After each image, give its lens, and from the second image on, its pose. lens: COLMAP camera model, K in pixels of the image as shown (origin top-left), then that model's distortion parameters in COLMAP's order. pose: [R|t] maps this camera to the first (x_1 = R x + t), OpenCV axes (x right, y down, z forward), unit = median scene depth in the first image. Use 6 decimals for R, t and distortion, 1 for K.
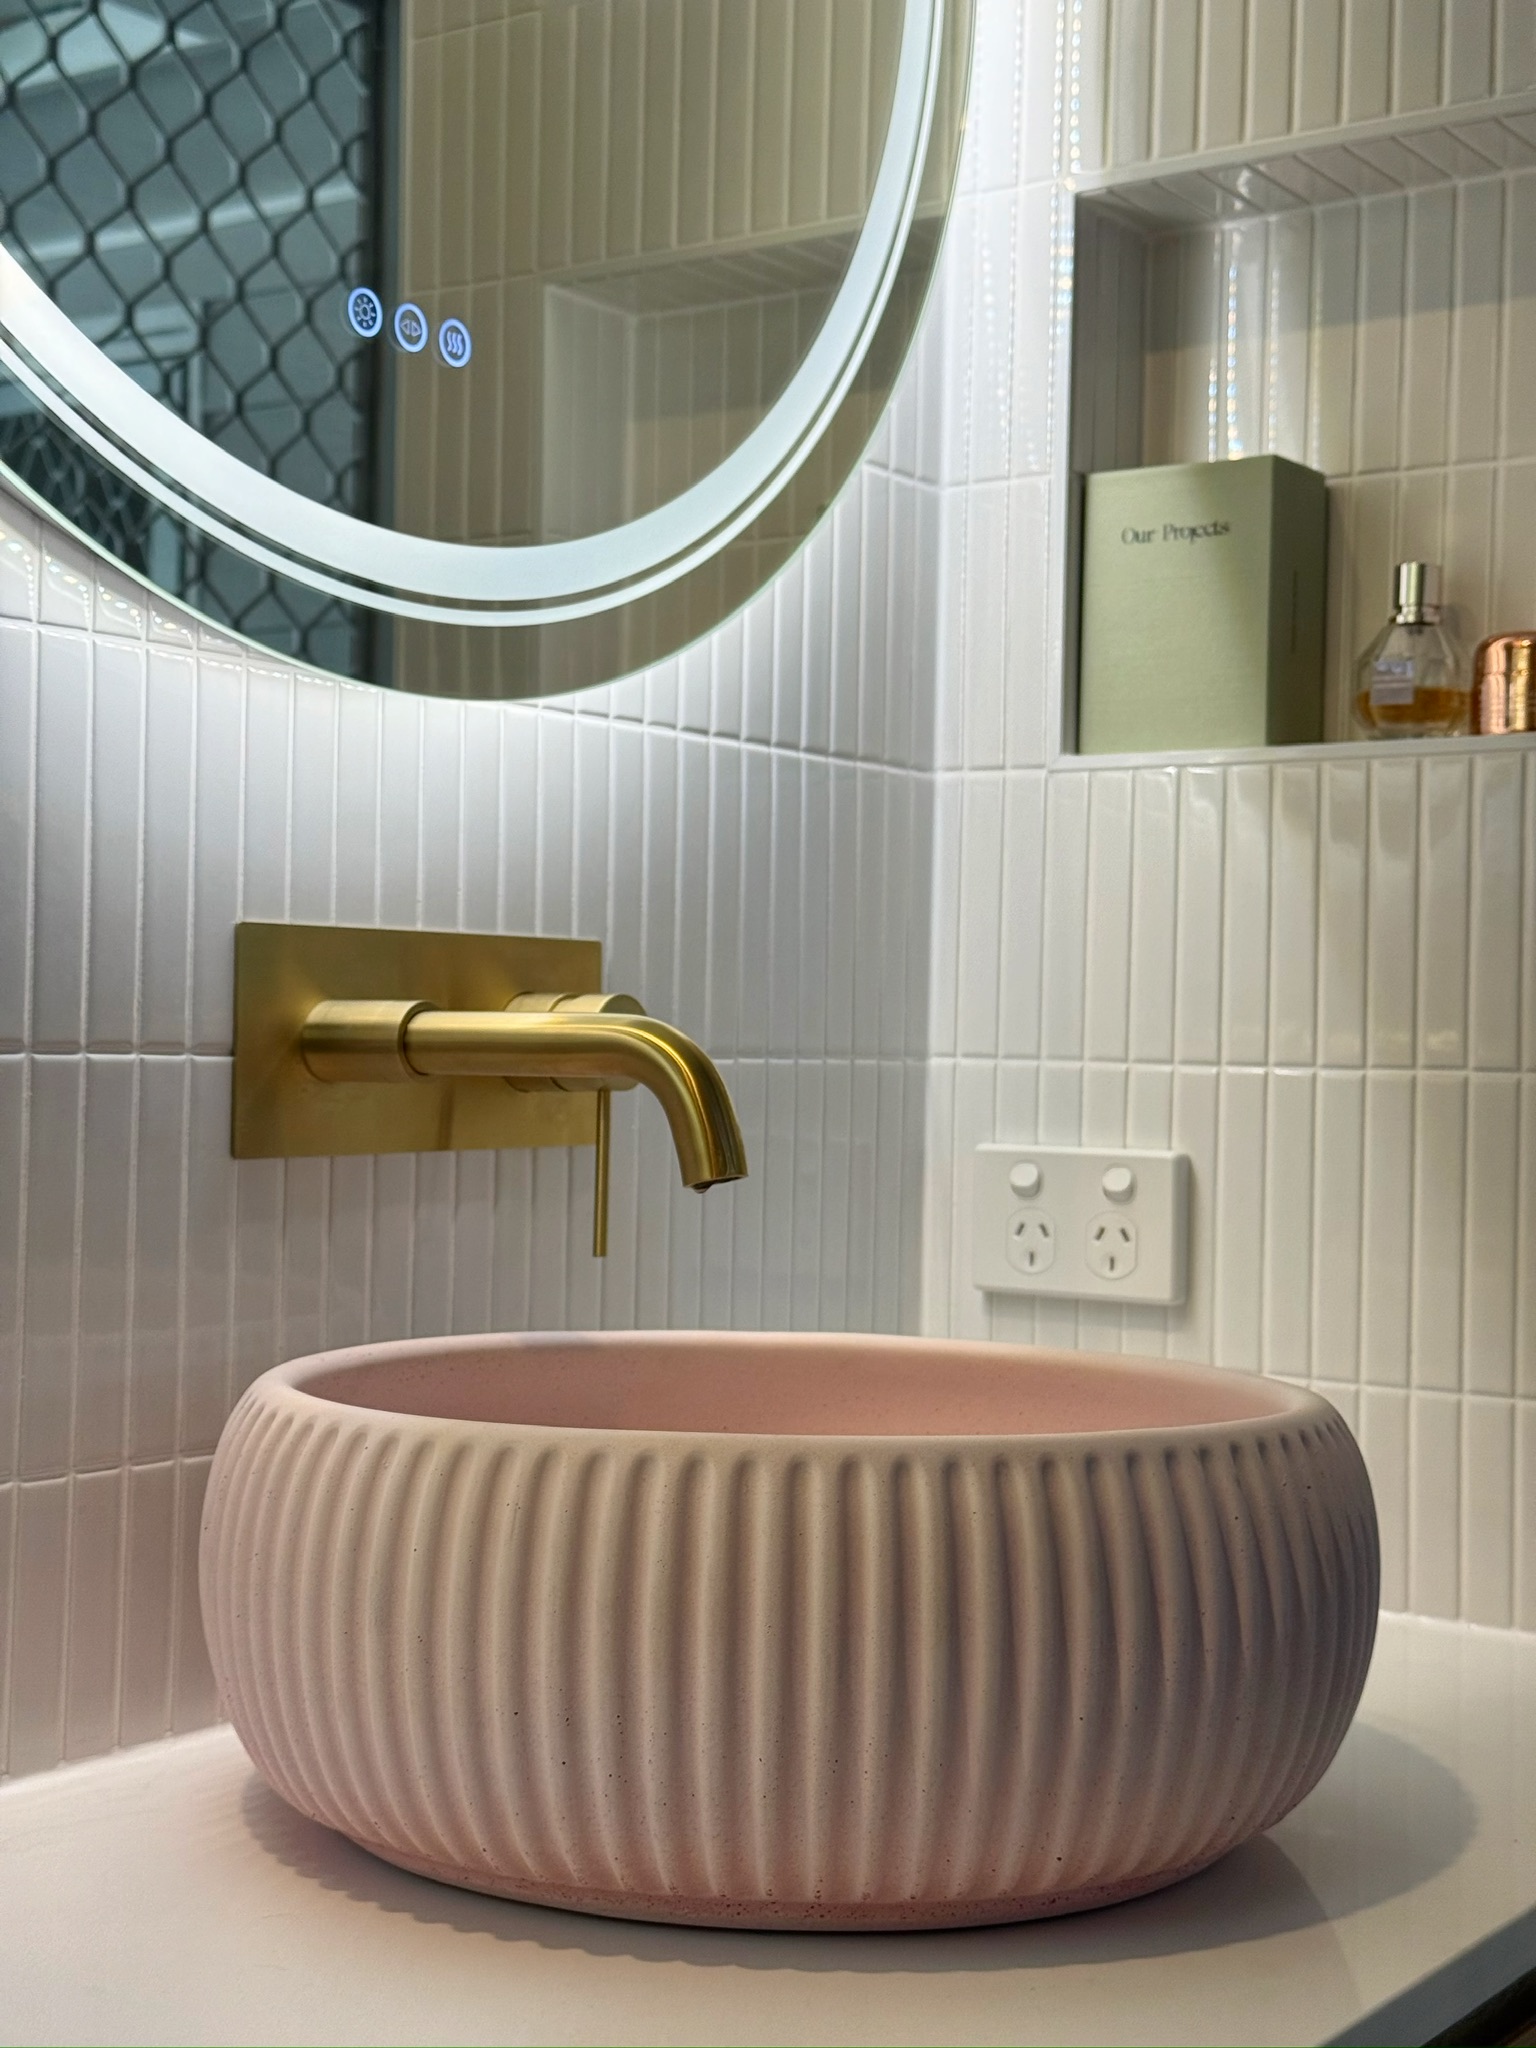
lens RADIAL K [[2829.9, 0, 768.0], [0, 2829.9, 1024.0], [0, 0, 1]] dist [0.093970, 0.074942]
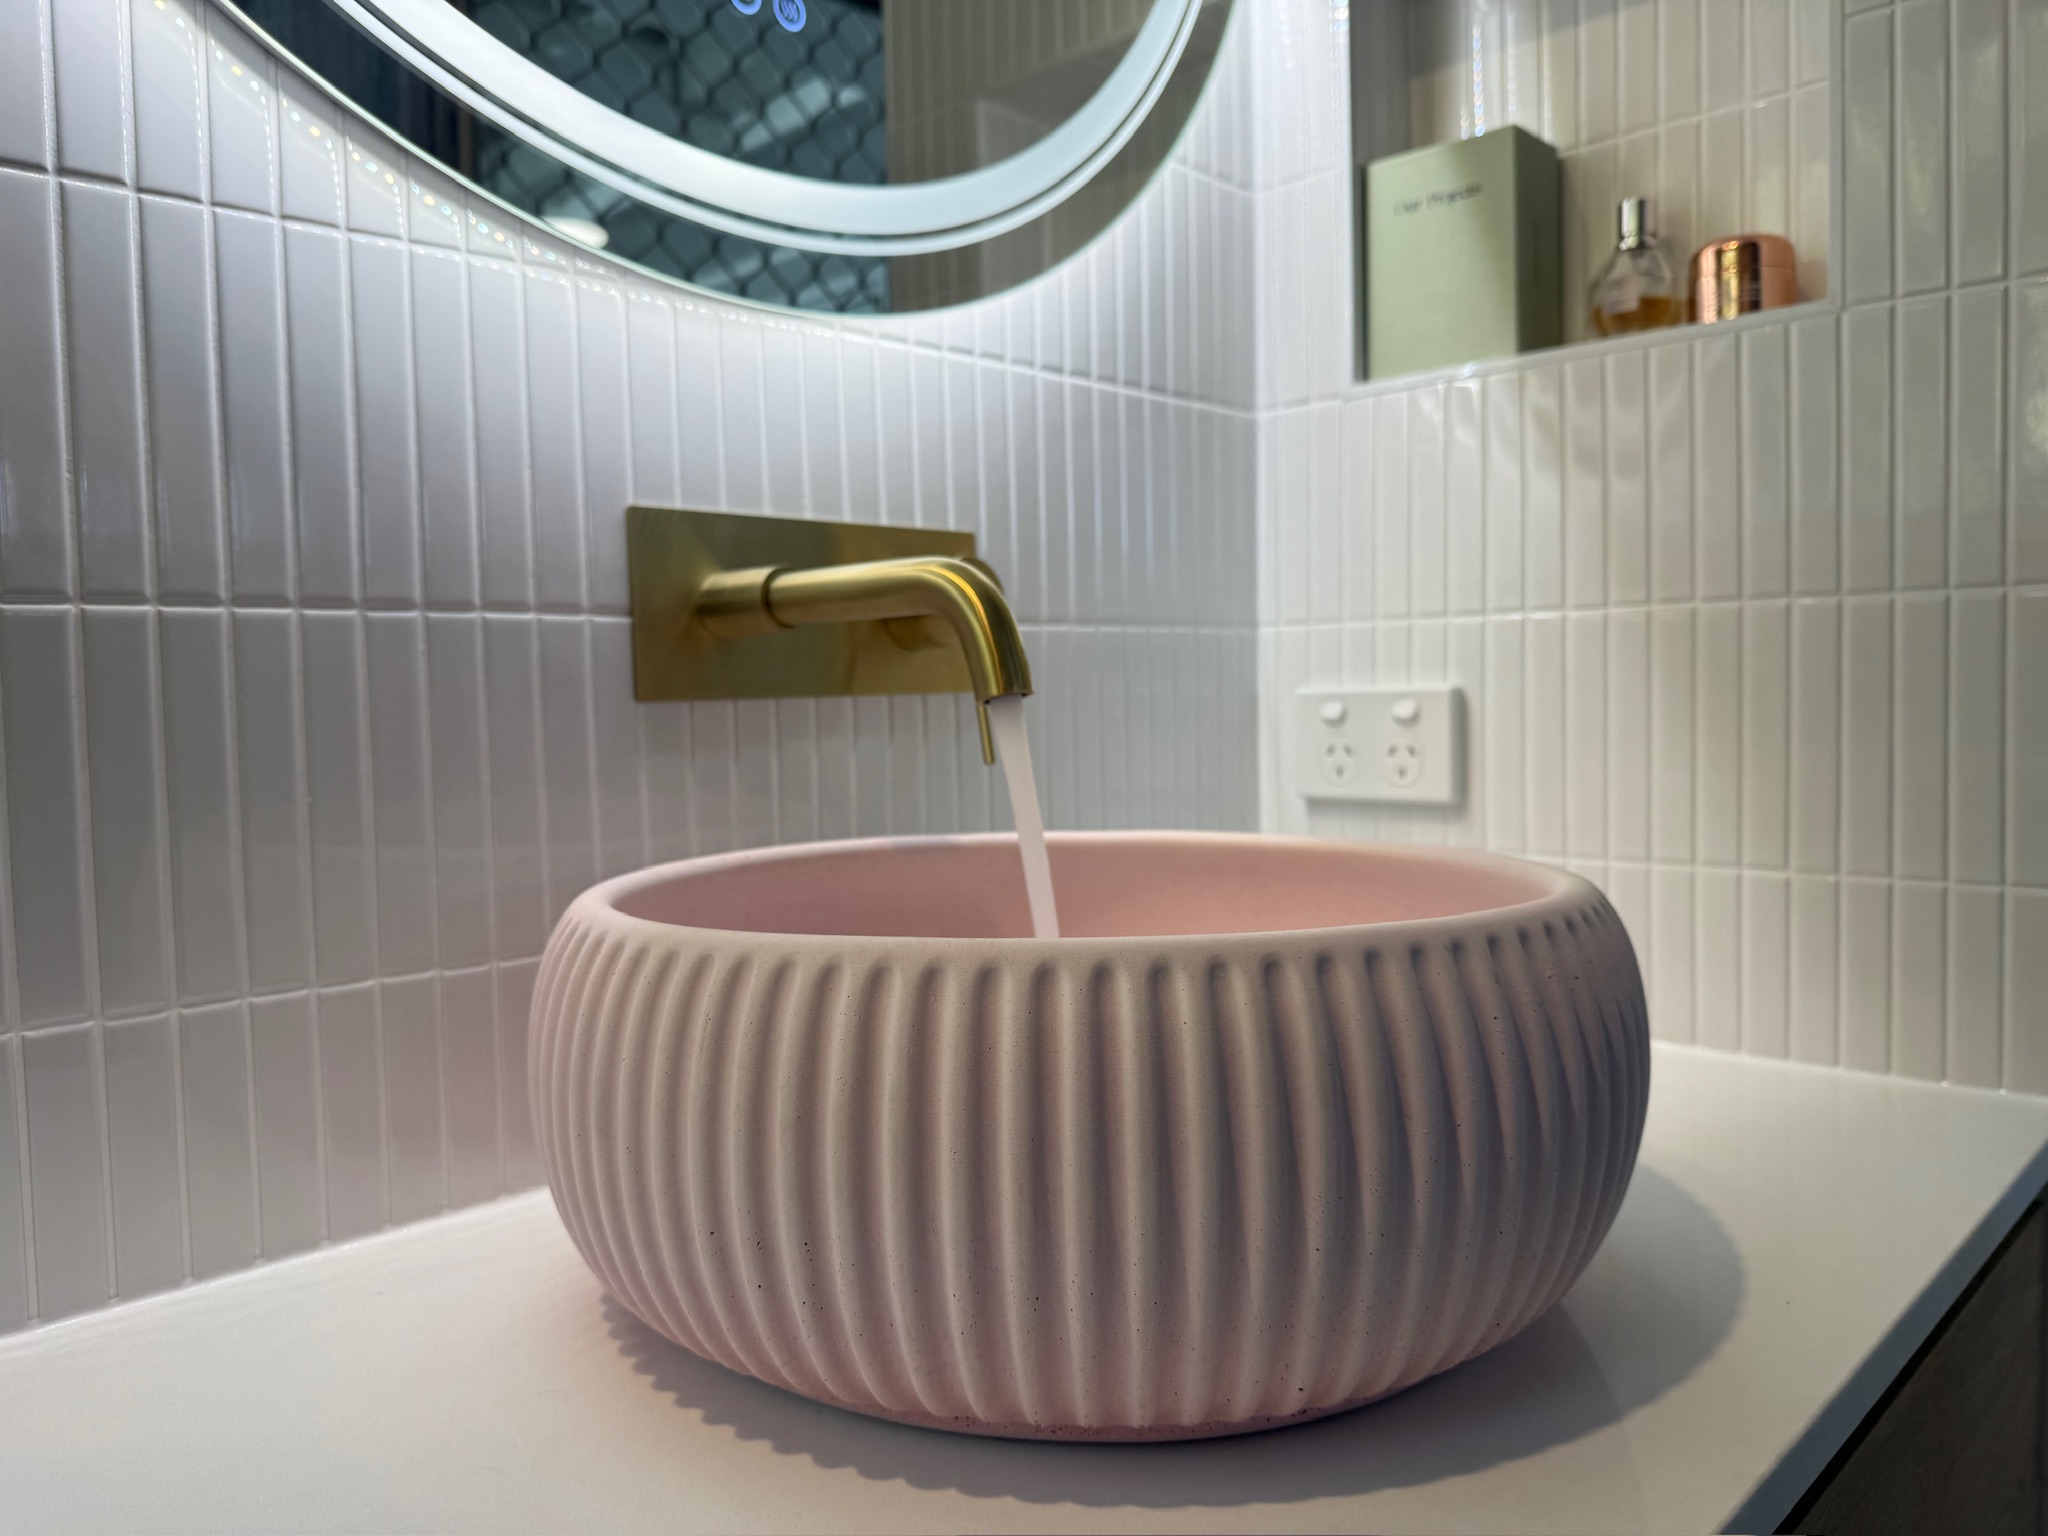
lens RADIAL K [[1455.6, 0, 1024.0], [0, 1455.6, 768.0], [0, 0, 1]] dist [0.083231, -0.183699]
pose [[0.986999, -0.035450, -0.156769, 0.057163], [0.044575, 0.997487, 0.055078, 0.038522], [0.154422, -0.061350, 0.986098, 0.322053]]
